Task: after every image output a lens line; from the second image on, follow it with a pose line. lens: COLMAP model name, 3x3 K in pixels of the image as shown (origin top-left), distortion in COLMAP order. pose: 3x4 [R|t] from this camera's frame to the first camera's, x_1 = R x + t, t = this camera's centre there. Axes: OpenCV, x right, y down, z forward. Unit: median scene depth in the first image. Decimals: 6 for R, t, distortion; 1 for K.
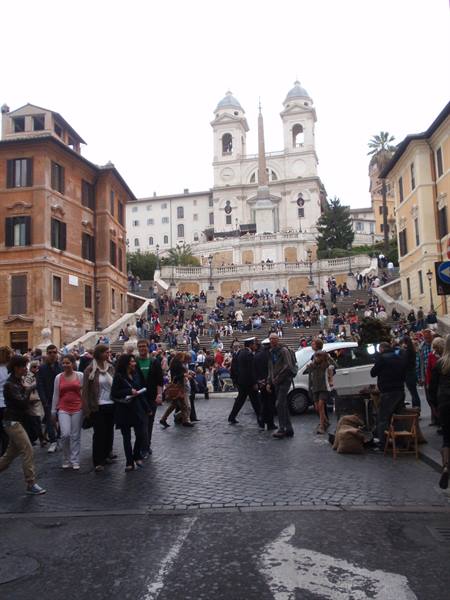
lens RADIAL K [[685.8, 0, 223.7], [0, 685.8, 300.5], [0, 0, 1]] dist [0.030413, 0.000000]
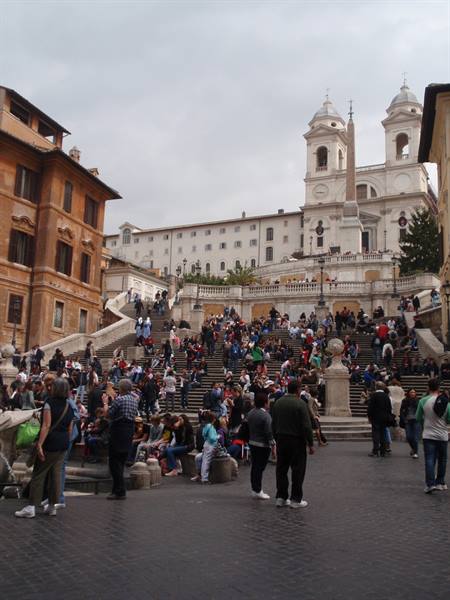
lens RADIAL K [[685.8, 0, 226.3], [0, 685.8, 298.3], [0, 0, 1]] dist [0.030413, 0.000000]
pose [[0.975161, 0.025931, -0.219975, 0.086449], [-0.037956, 0.997997, -0.050616, 0.005102], [0.218222, 0.057708, 0.974191, 0.109988]]
